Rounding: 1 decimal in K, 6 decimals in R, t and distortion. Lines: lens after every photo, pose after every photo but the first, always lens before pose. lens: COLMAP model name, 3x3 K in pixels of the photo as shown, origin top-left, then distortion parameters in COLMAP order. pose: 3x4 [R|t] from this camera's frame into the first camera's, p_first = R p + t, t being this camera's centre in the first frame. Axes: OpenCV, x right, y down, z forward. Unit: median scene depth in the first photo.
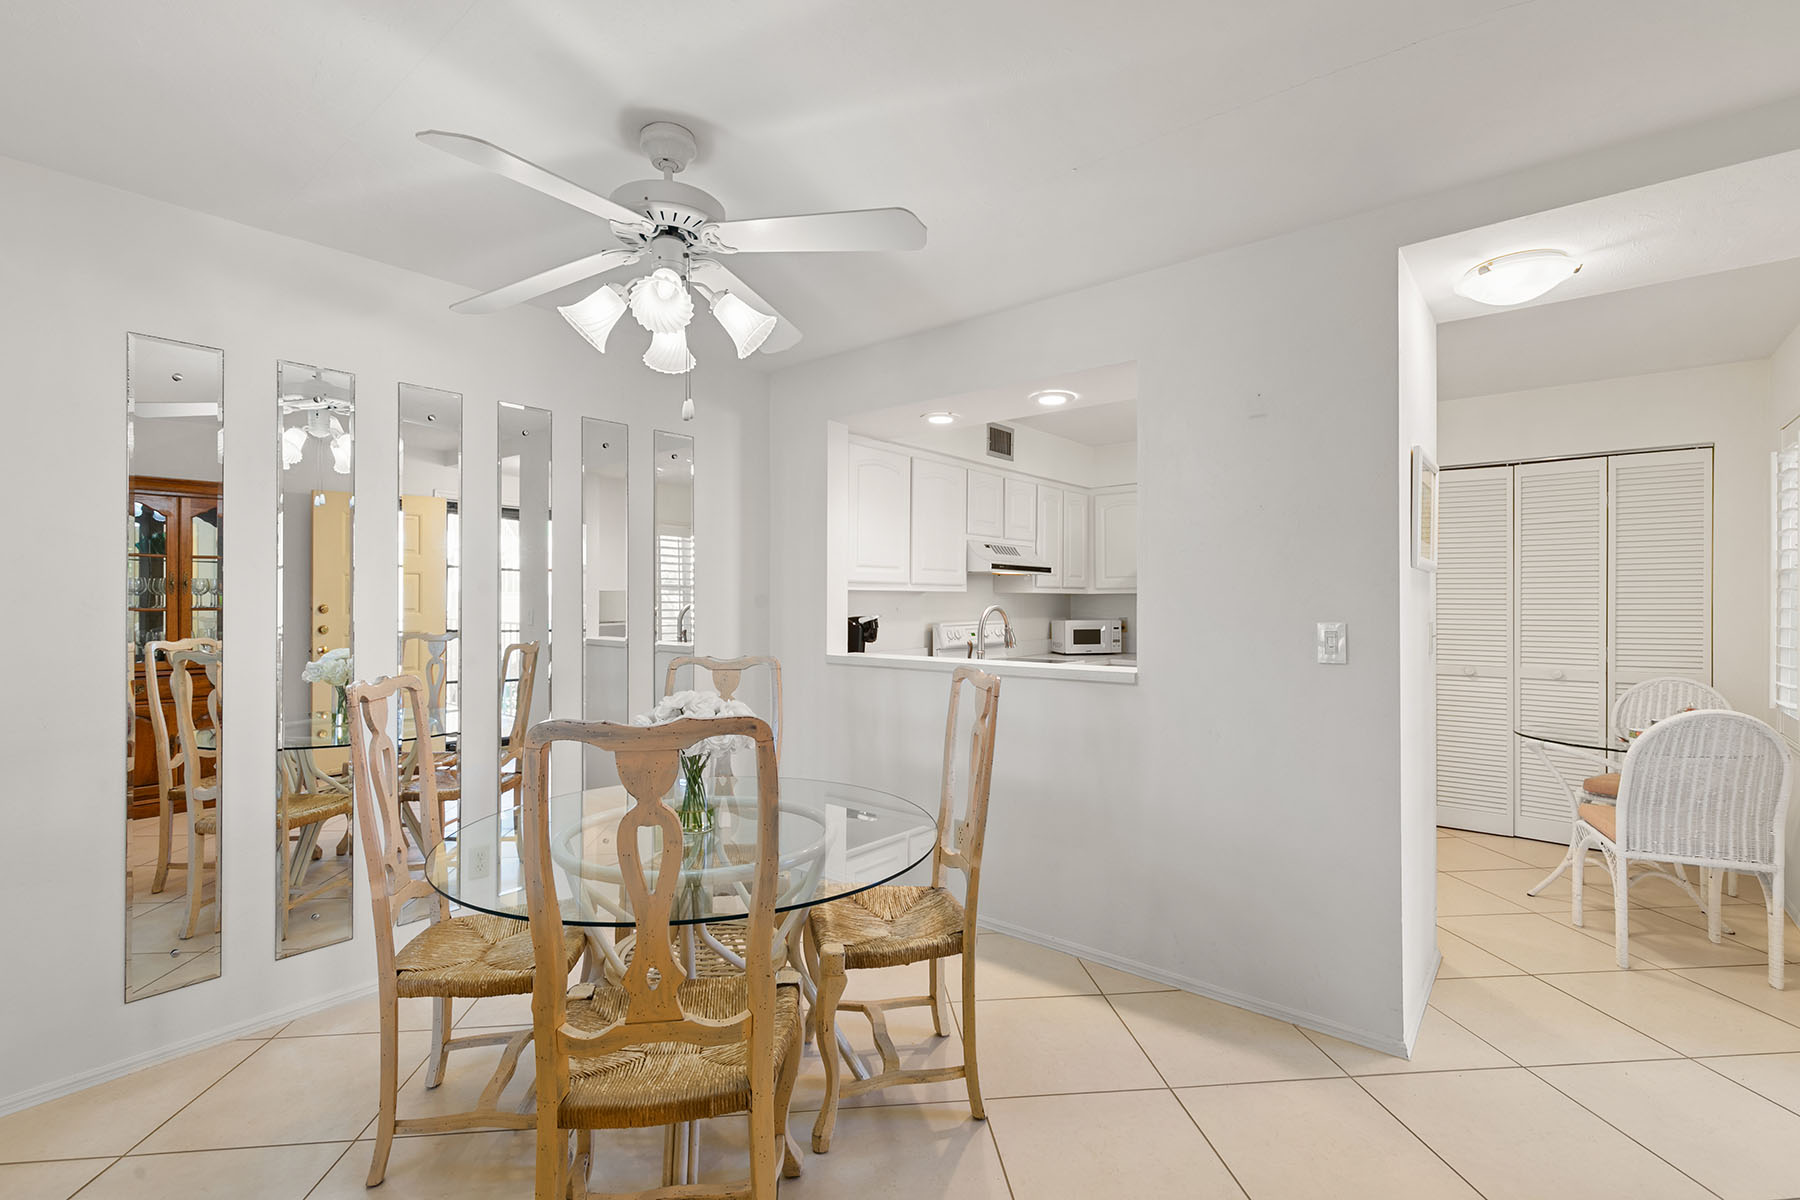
lens RADIAL K [[805.2, 0, 900.5], [0, 805.2, 604.4], [0, 0, 1]] dist [0.008276, -0.000614]
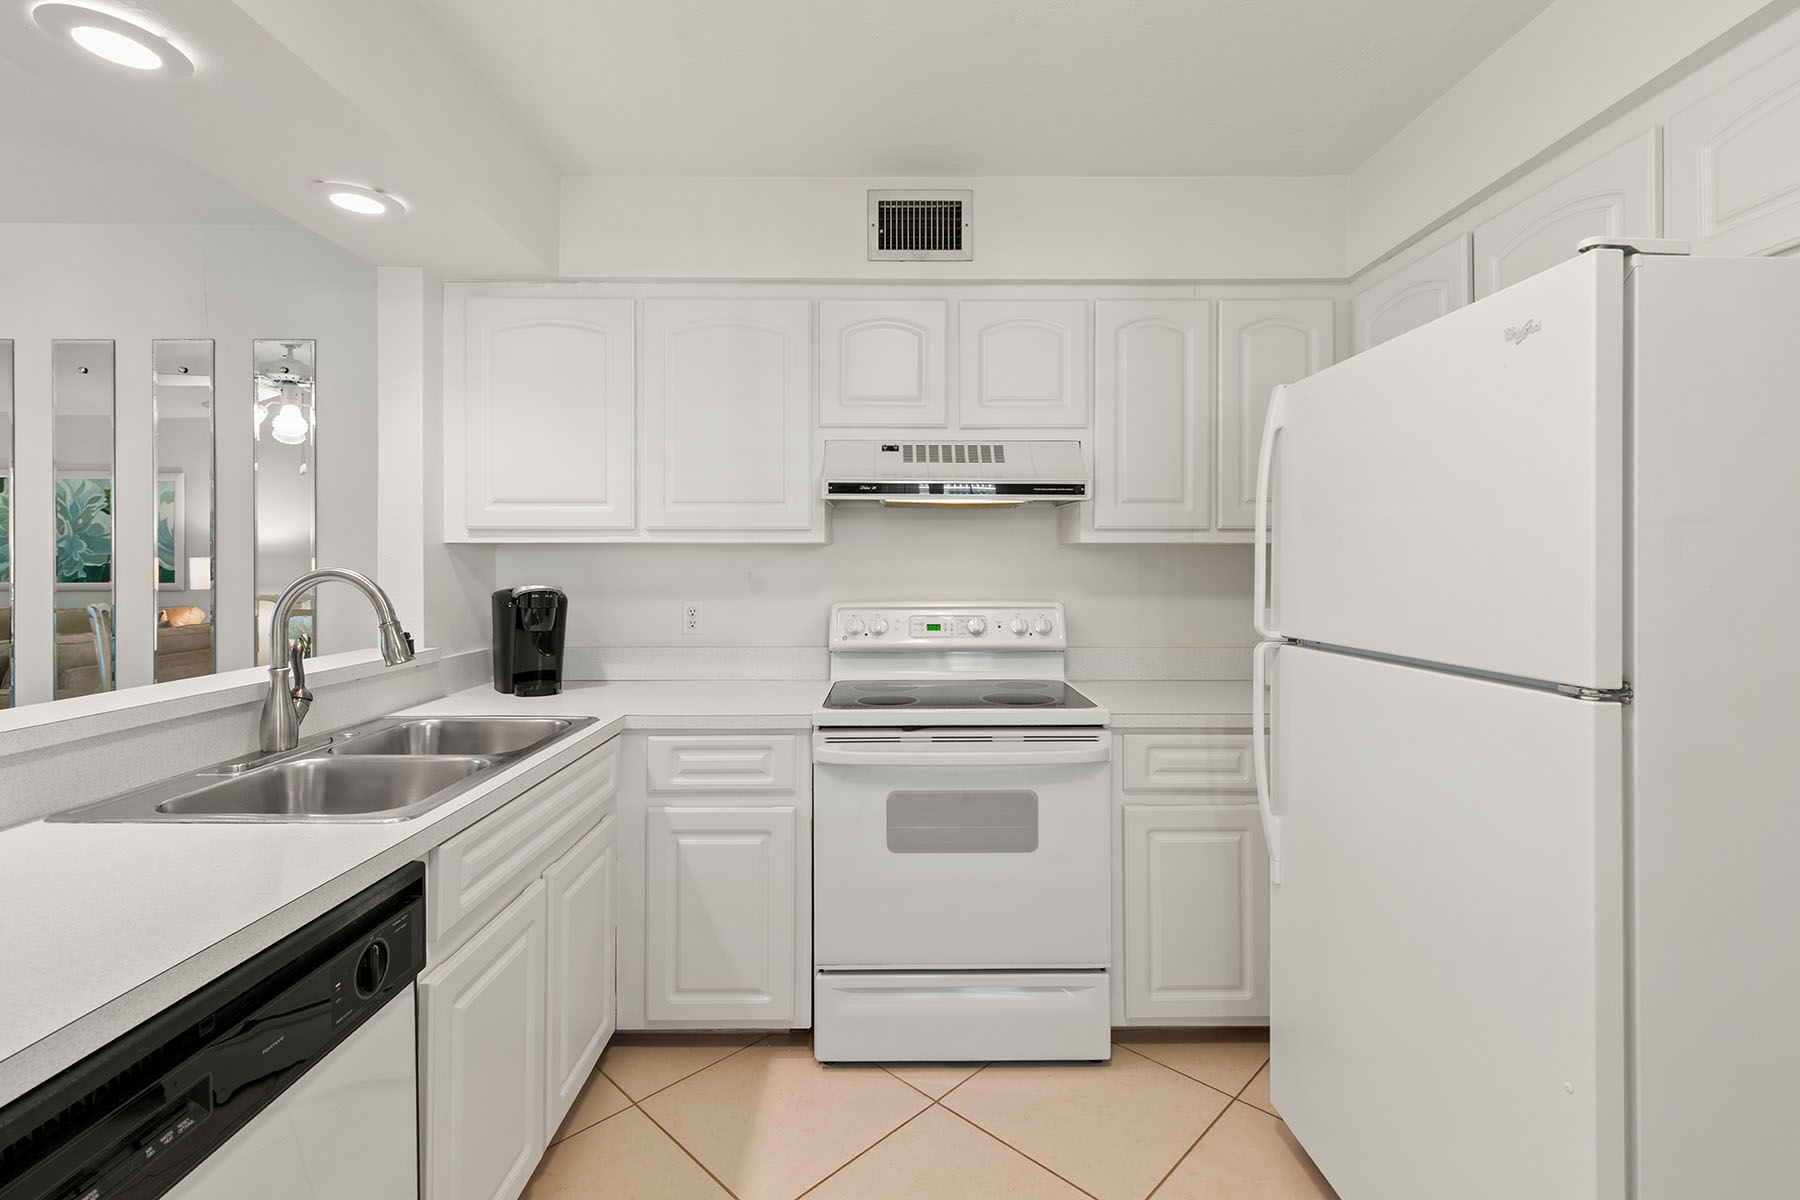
lens RADIAL K [[824.1, 0, 897.0], [0, 824.1, 560.3], [0, 0, 1]] dist [0.014156, 0.000262]
pose [[0.640302, -0.004095, -0.768112, 0.452260], [-0.002228, 0.999972, -0.007189, -0.001012], [0.768120, 0.006315, 0.640275, 0.628841]]
